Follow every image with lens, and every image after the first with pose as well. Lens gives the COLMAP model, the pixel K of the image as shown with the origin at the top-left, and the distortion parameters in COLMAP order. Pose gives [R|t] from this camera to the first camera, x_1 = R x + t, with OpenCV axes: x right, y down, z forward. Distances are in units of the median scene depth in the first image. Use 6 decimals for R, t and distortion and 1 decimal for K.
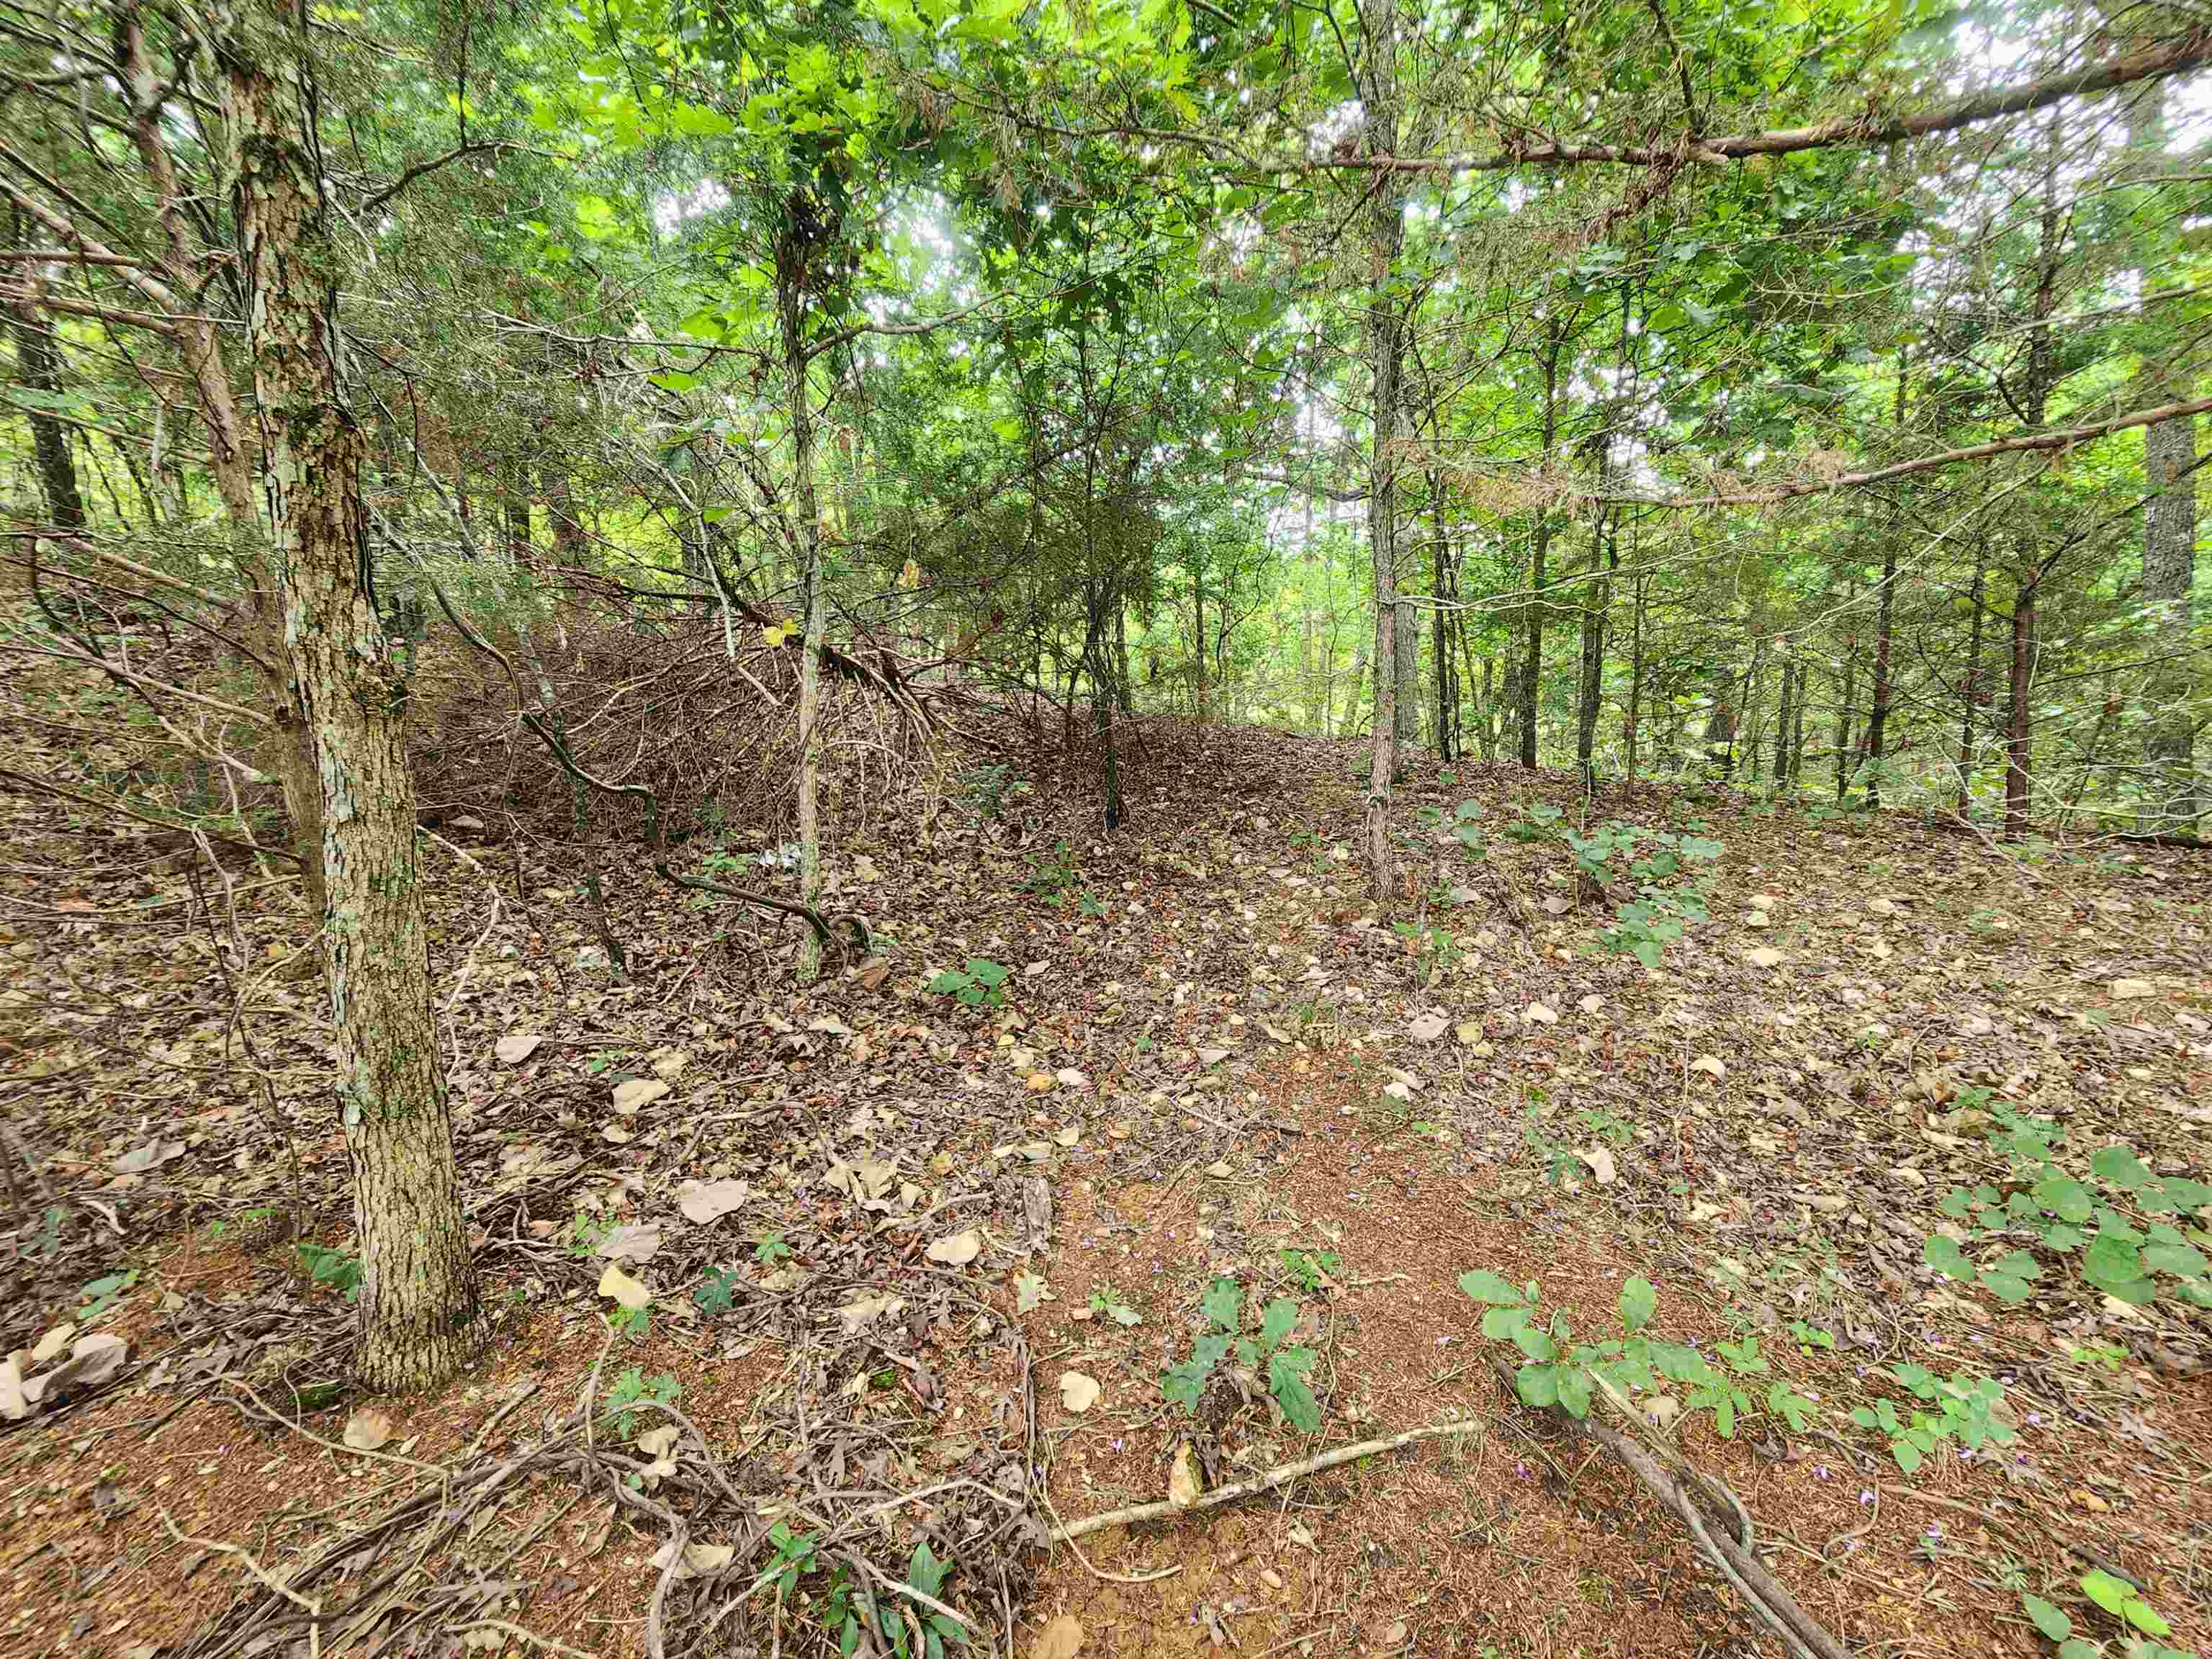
lens RADIAL K [[911.4, 0, 1096.3], [0, 911.4, 820.6], [0, 0, 1]] dist [0.005560, -0.001614]
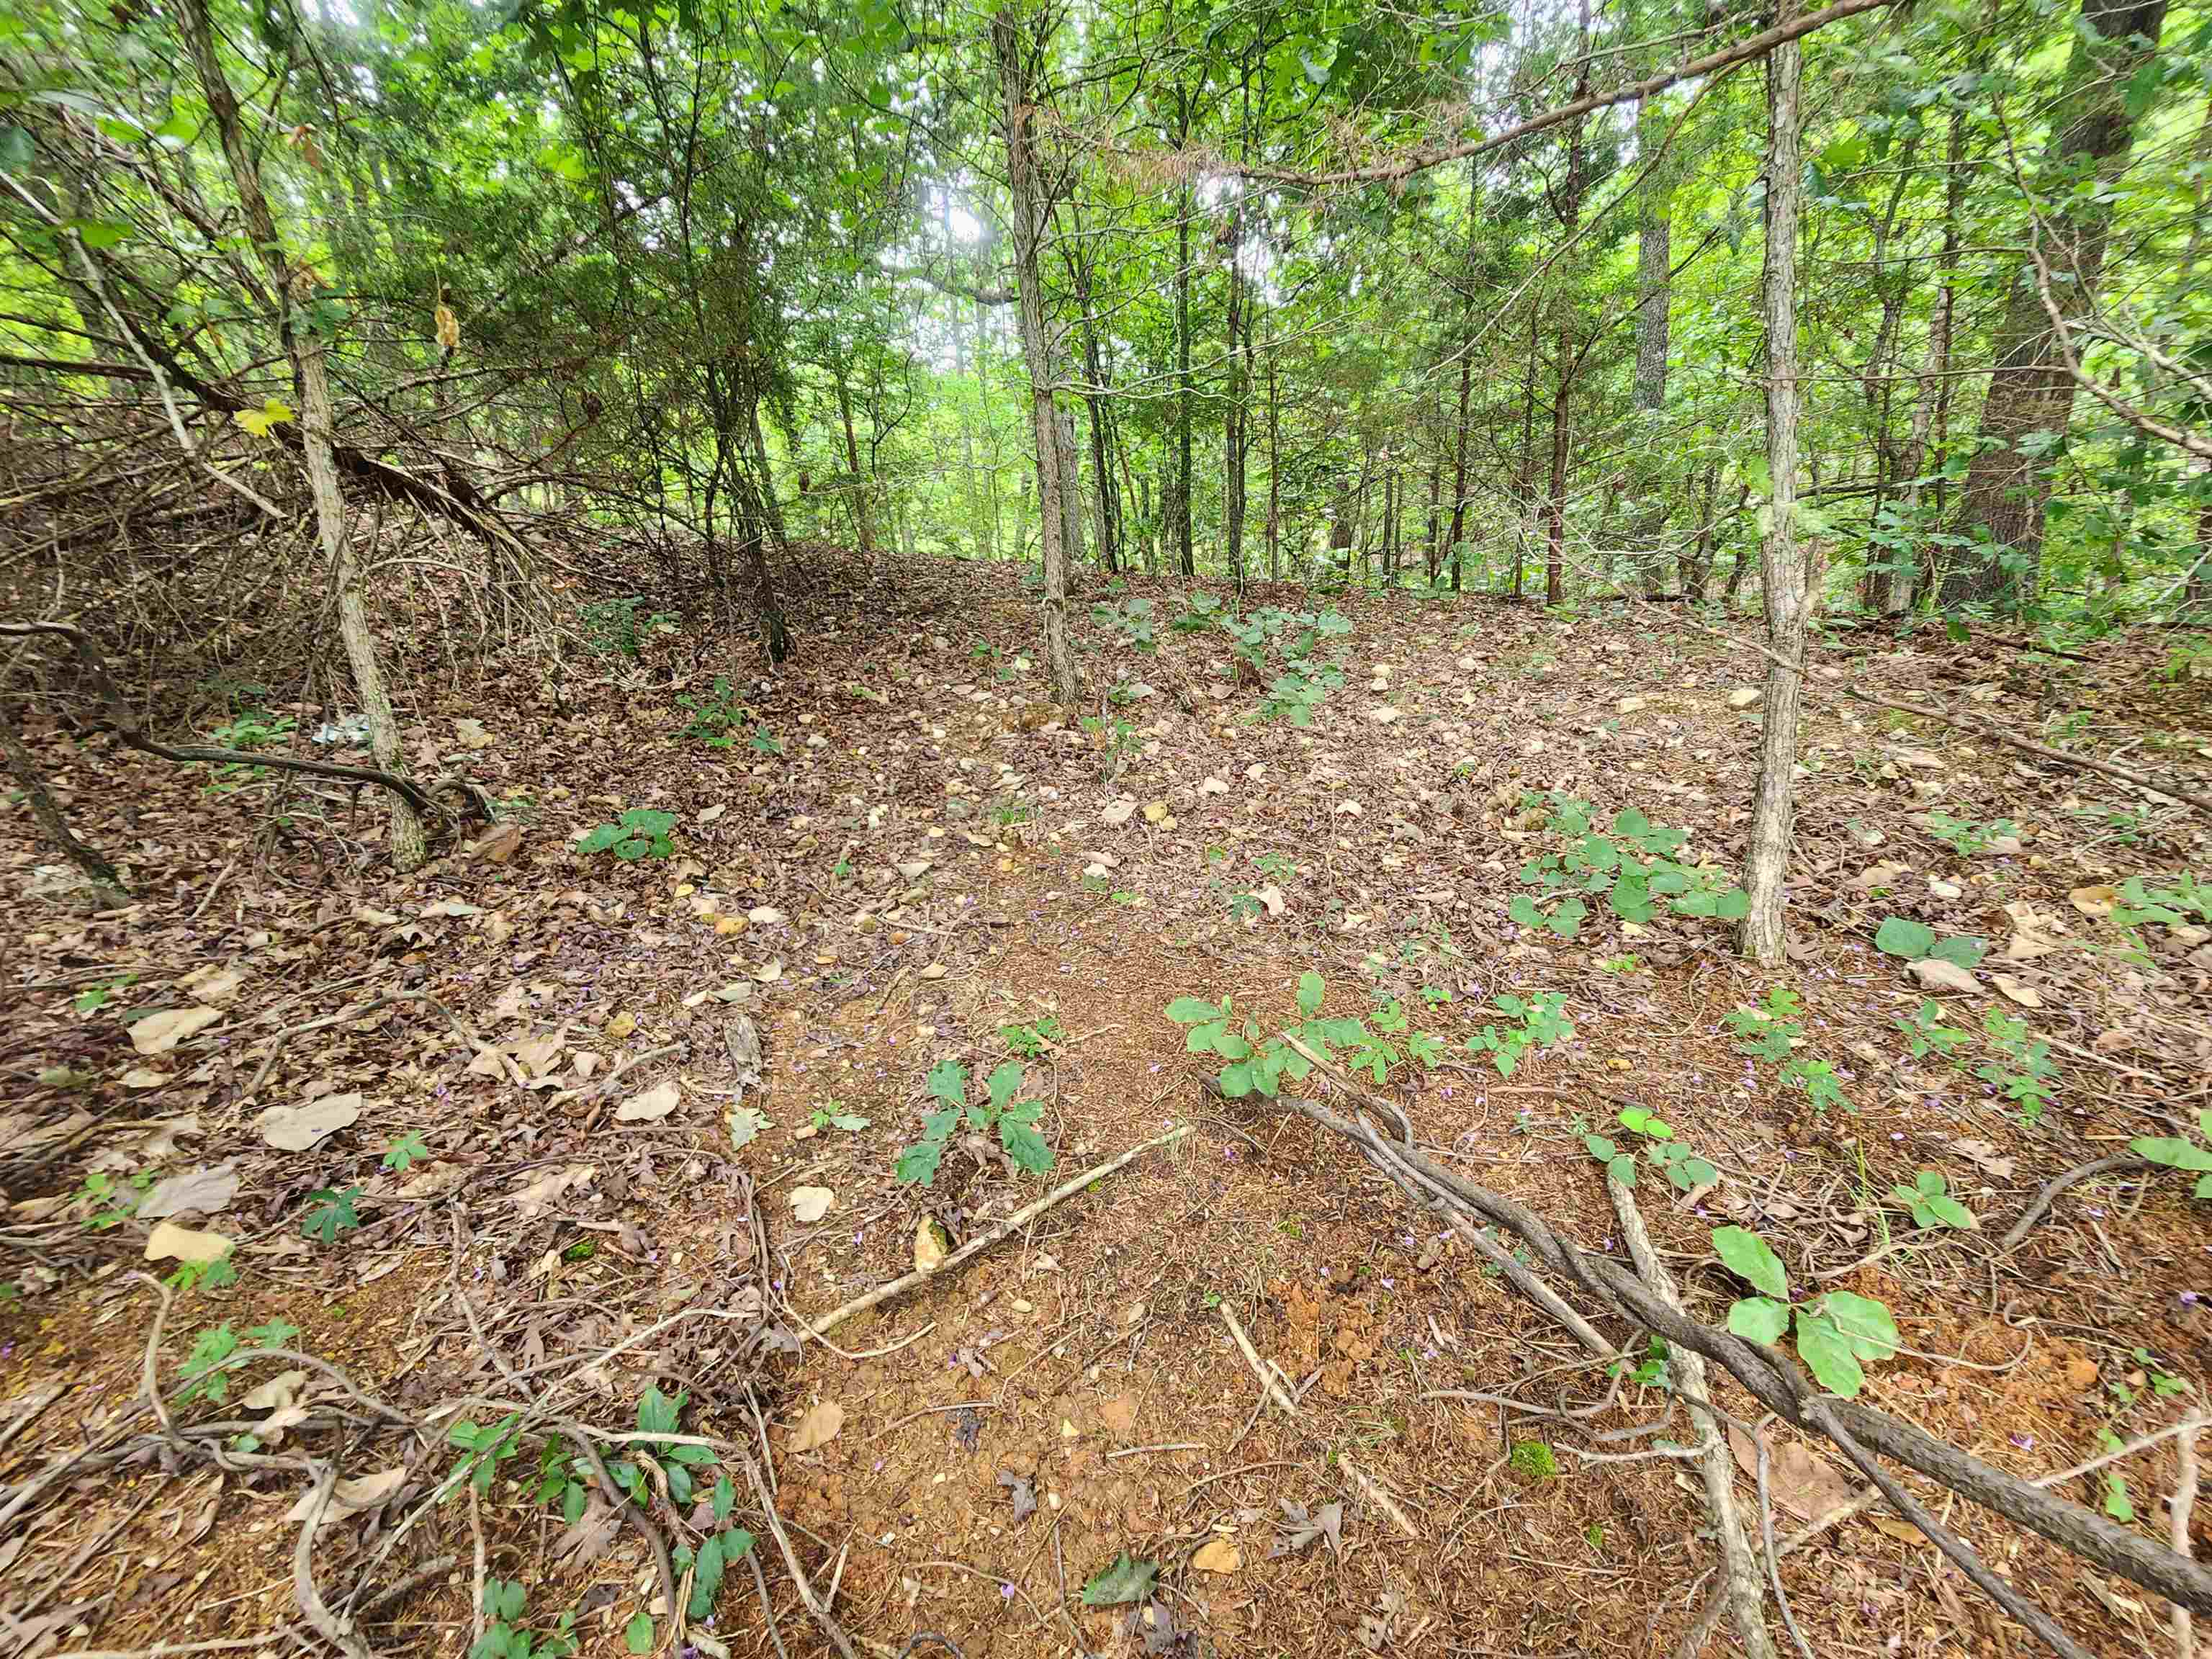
lens RADIAL K [[911.4, 0, 1099.2], [0, 911.4, 829.1], [0, 0, 1]] dist [0.005560, -0.001614]
pose [[0.937772, -0.141706, 0.317022, 0.010102], [0.084334, 0.978553, 0.187940, 0.052247], [-0.336855, -0.149509, 0.929610, 0.039397]]
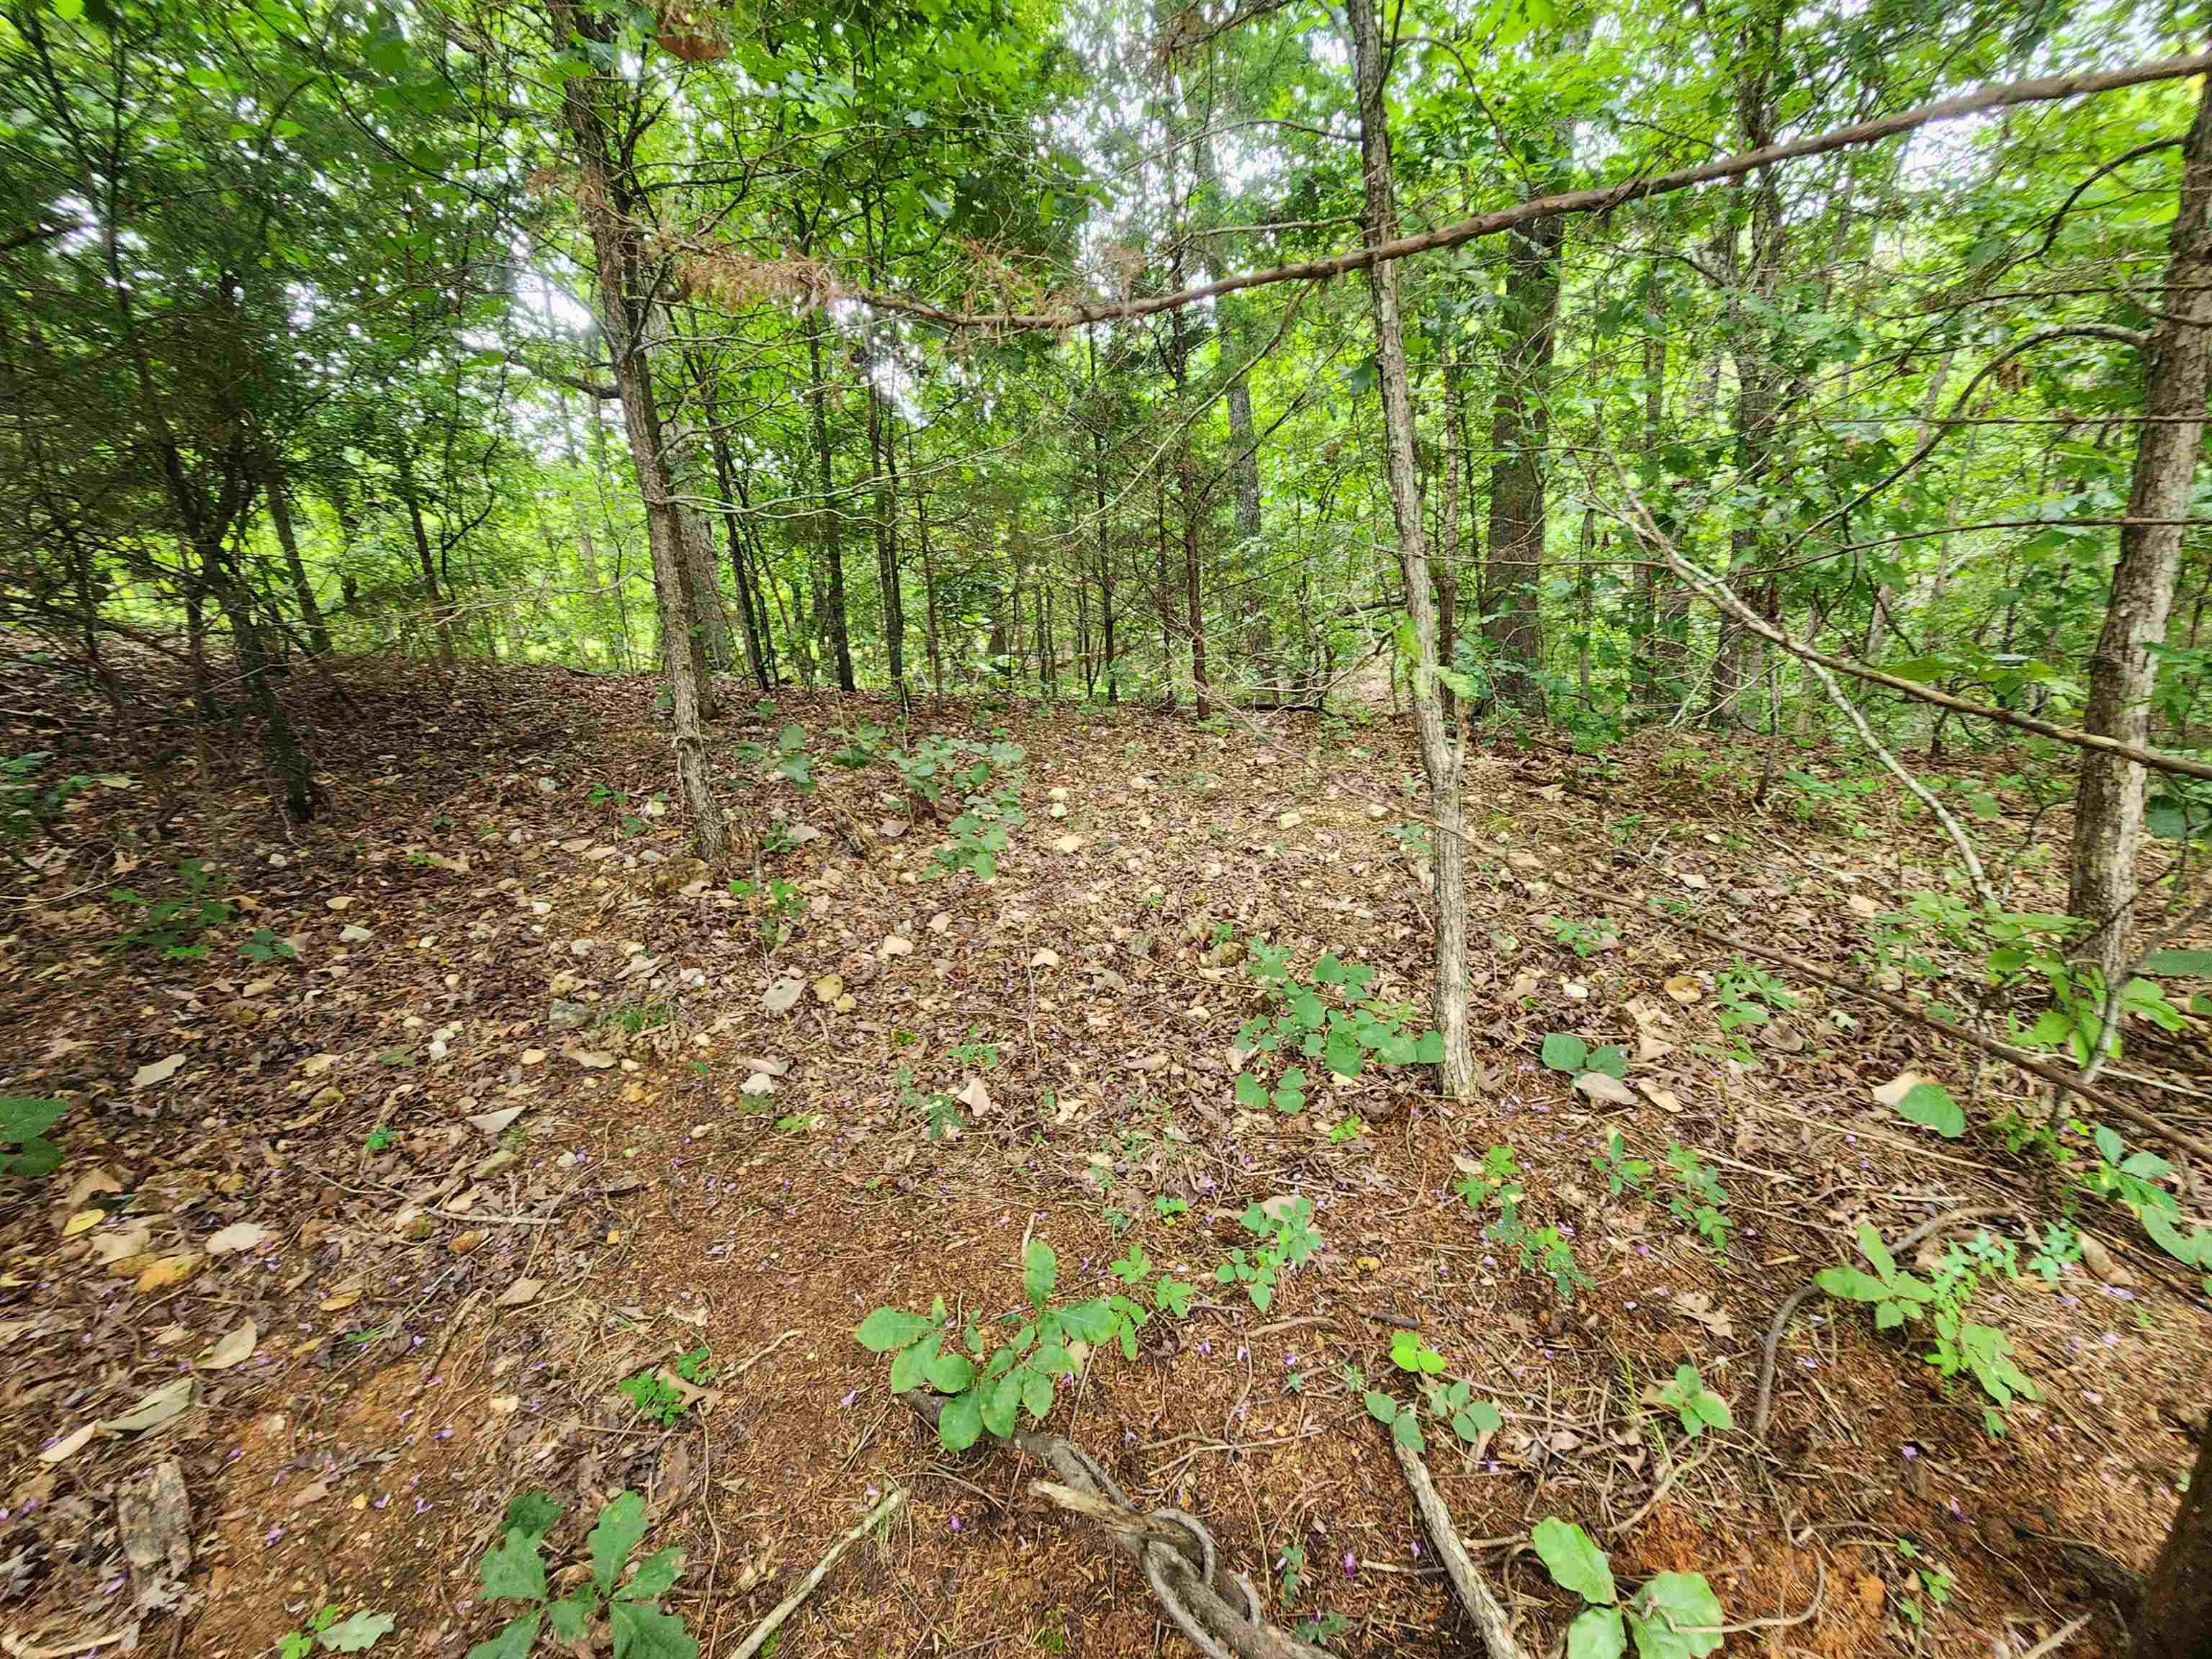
lens RADIAL K [[911.4, 0, 1094.3], [0, 911.4, 825.4], [0, 0, 1]] dist [0.005560, -0.001614]
pose [[0.761414, -0.168905, 0.625875, 0.077155], [0.118978, 0.985471, 0.121206, -0.004274], [-0.637254, -0.017822, 0.770448, 0.151850]]
